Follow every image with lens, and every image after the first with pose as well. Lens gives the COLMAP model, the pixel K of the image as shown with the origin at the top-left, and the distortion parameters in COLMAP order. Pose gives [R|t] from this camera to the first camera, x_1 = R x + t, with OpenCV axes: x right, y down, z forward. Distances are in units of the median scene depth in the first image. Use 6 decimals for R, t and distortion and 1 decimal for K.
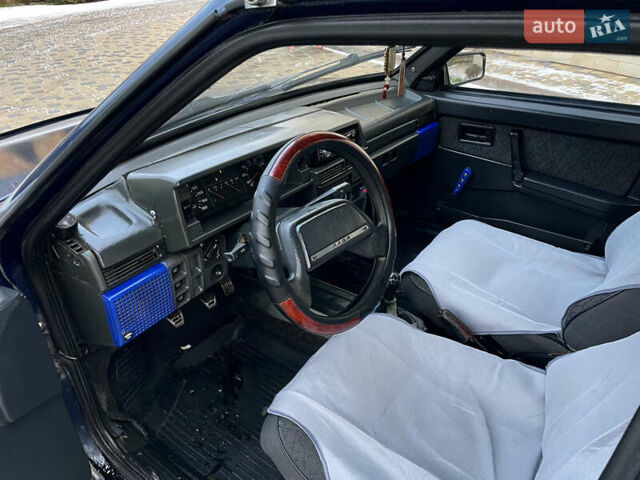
lens RADIAL K [[484.3, 0, 324.7], [0, 484.3, 236.8], [0, 0, 1]] dist [0.084715, -0.114750]
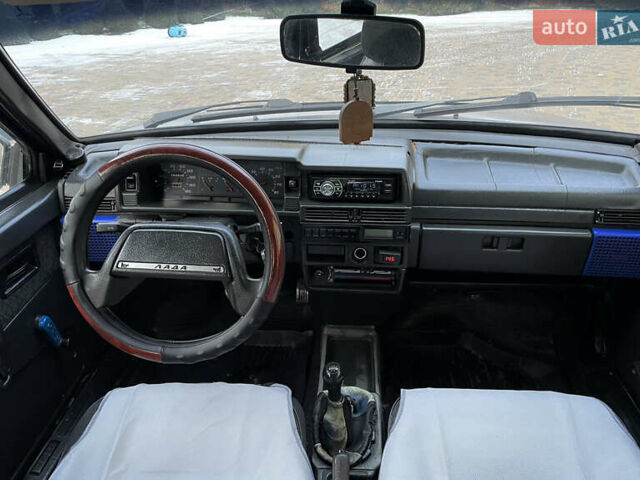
lens RADIAL K [[484.3, 0, 324.7], [0, 484.3, 236.8], [0, 0, 1]] dist [0.084715, -0.114750]
pose [[0.563910, 0.389813, -0.728046, 0.516637], [-0.416548, 0.895485, 0.156826, -0.186173], [0.713087, 0.214830, 0.667349, 0.383179]]
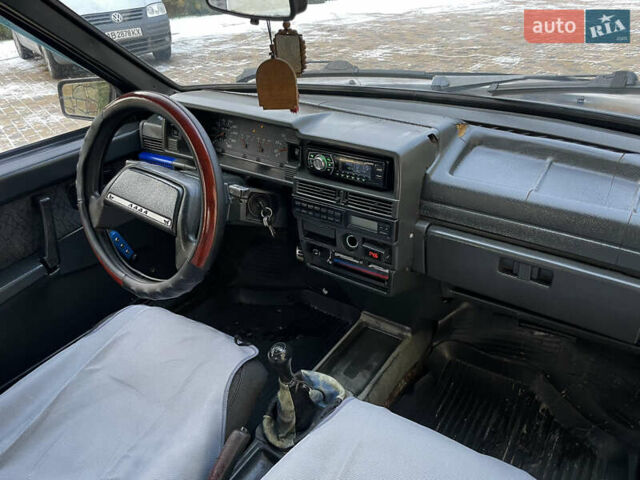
lens RADIAL K [[468.4, 0, 320.7], [0, 468.4, 253.3], [0, 0, 1]] dist [0.081020, -0.094958]
pose [[0.069605, 0.542138, -0.837402, 0.562590], [-0.463145, 0.761047, 0.454208, -0.324974], [0.883545, 0.356223, 0.304061, 0.680353]]
